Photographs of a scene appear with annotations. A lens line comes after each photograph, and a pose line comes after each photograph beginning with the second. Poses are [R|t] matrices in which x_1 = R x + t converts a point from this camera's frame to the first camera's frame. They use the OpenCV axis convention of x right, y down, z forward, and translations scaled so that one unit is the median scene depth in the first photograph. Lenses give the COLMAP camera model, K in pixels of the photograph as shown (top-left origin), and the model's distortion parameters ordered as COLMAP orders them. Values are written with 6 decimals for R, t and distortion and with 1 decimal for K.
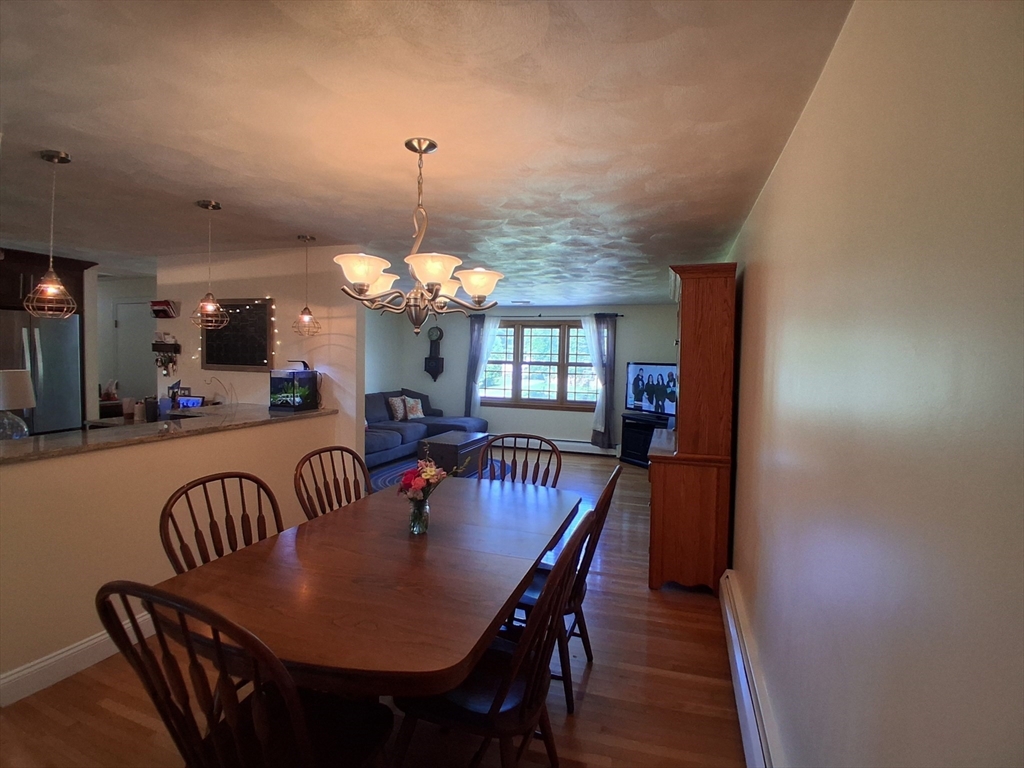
lens RADIAL K [[508.9, 0, 505.8], [0, 508.9, 387.8], [0, 0, 1]] dist [0.001397, -0.043656]
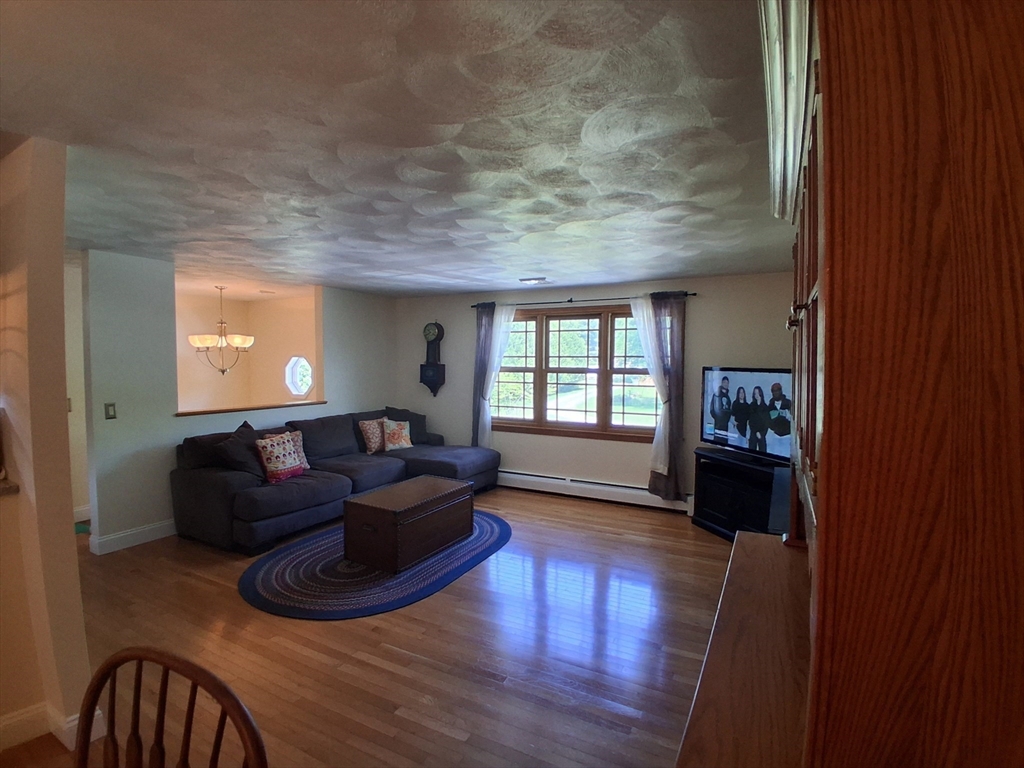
lens RADIAL K [[508.9, 0, 505.8], [0, 508.9, 387.8], [0, 0, 1]] dist [0.001397, -0.043656]
pose [[0.984395, -0.009010, -0.175742, 0.102118], [0.007643, 0.999935, -0.008454, -0.019790], [0.175806, 0.006979, 0.984400, 0.315904]]
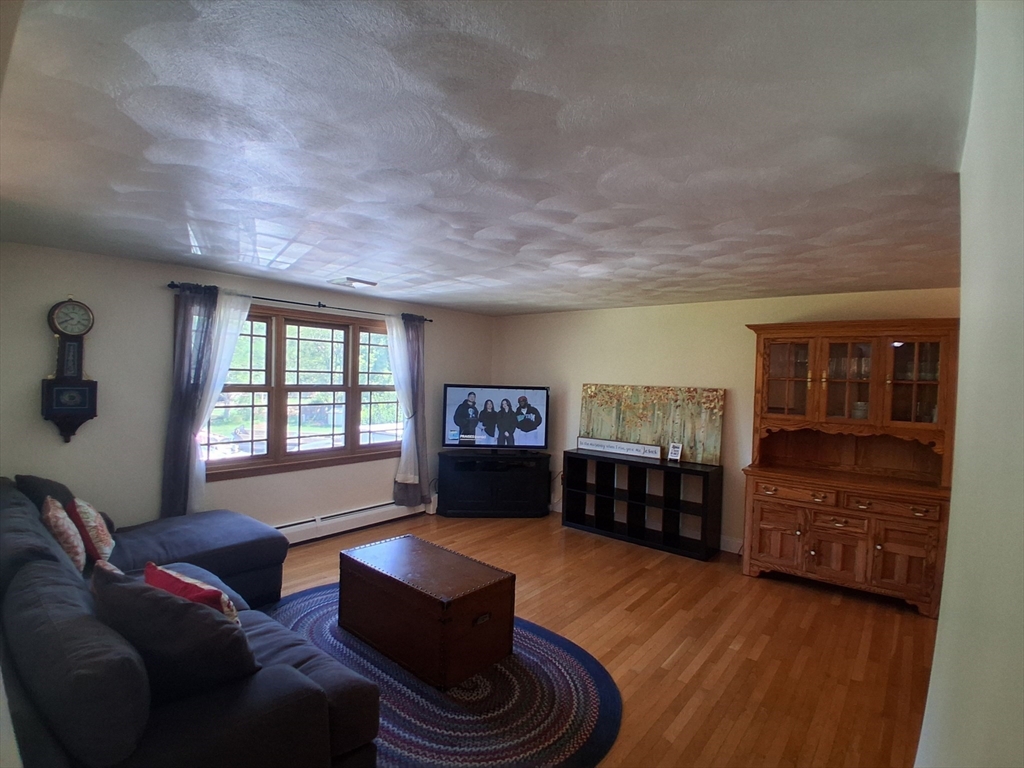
lens RADIAL K [[508.9, 0, 505.8], [0, 508.9, 387.8], [0, 0, 1]] dist [0.001397, -0.043656]
pose [[0.358522, -0.036503, 0.932807, -0.402775], [0.032200, 0.999124, 0.026722, -0.058308], [-0.932966, 0.020456, 0.359383, 0.609456]]
